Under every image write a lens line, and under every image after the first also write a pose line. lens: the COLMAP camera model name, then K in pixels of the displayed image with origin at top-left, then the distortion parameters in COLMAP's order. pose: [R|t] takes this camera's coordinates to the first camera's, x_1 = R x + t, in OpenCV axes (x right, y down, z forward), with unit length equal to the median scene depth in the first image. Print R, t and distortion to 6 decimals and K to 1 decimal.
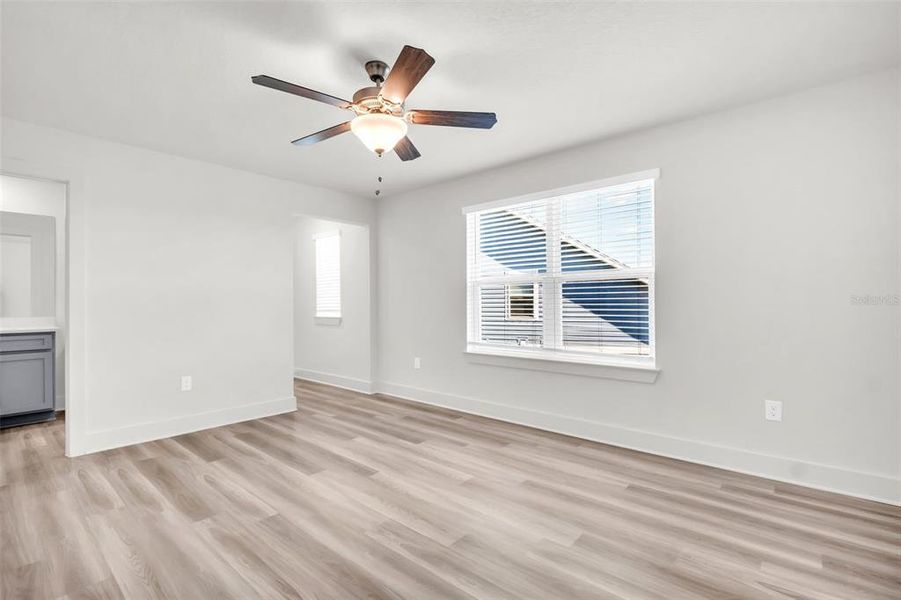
lens RADIAL K [[410.2, 0, 451.0], [0, 410.2, 297.7], [0, 0, 1]] dist [-0.001639, -0.000899]
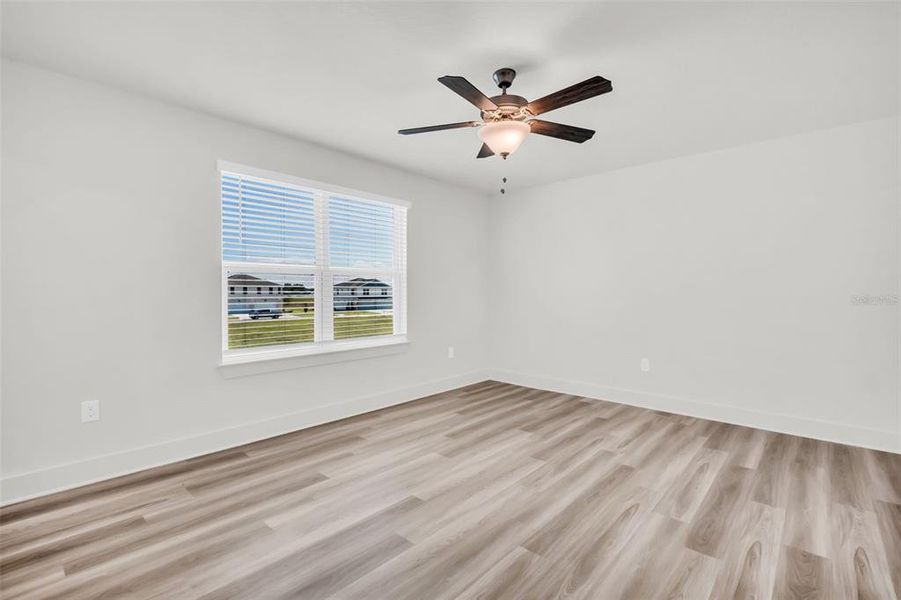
lens RADIAL K [[410.2, 0, 451.0], [0, 410.2, 297.7], [0, 0, 1]] dist [-0.001639, -0.000899]
pose [[0.029965, -0.005730, 0.999535, -0.807092], [-0.005425, 0.999968, 0.005895, 0.013198], [-0.999536, -0.005600, 0.029933, 0.720940]]
